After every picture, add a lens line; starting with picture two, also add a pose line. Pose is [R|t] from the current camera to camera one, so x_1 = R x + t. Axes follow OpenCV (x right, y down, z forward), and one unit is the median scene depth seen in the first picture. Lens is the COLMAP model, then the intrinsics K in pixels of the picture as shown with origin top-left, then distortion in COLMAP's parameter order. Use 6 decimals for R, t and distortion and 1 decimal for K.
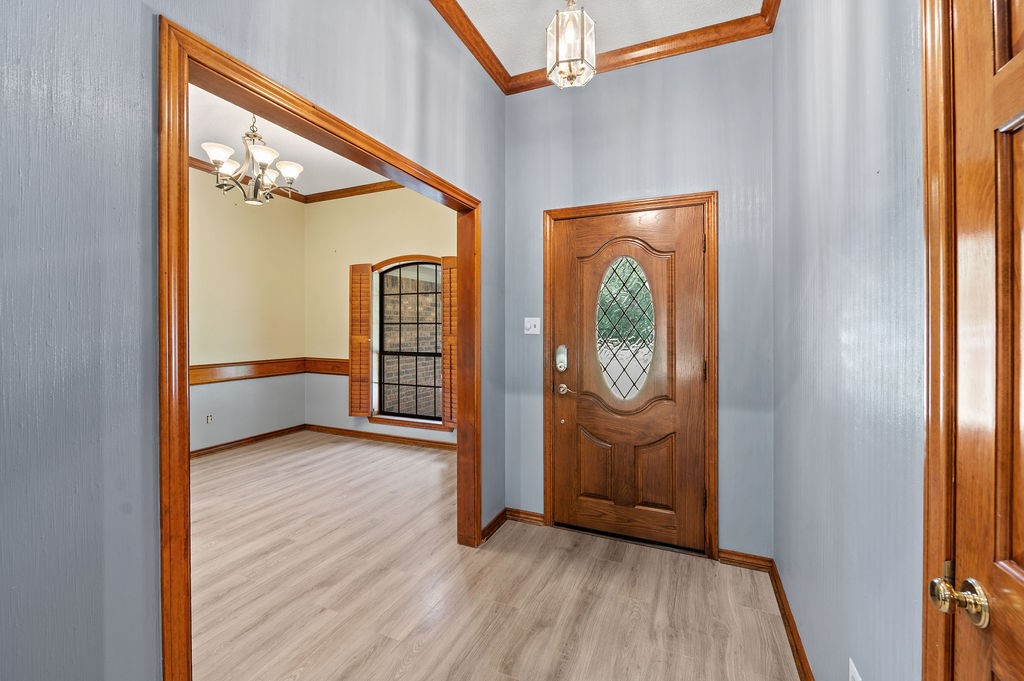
lens RADIAL K [[414.7, 0, 517.4], [0, 414.7, 327.6], [0, 0, 1]] dist [-0.005575, -0.000119]
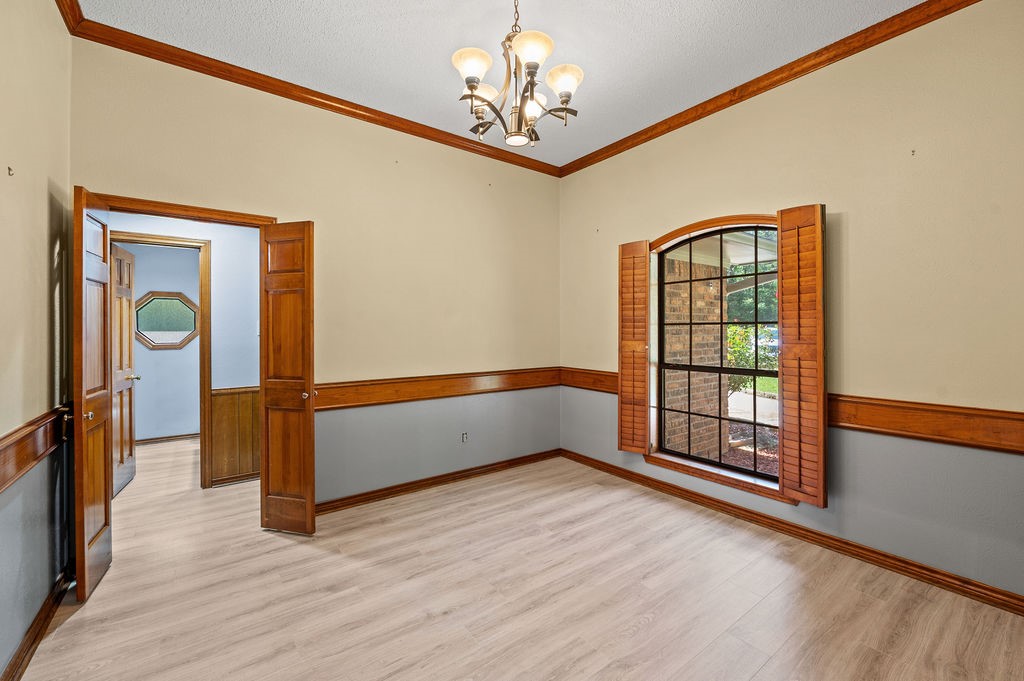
lens RADIAL K [[414.7, 0, 516.3], [0, 414.7, 334.0], [0, 0, 1]] dist [-0.005575, -0.000119]
pose [[0.866649, 0.003165, -0.498908, -0.192993], [0.001596, 0.999957, 0.009117, 0.000261], [0.498916, -0.008698, 0.866607, 0.266823]]
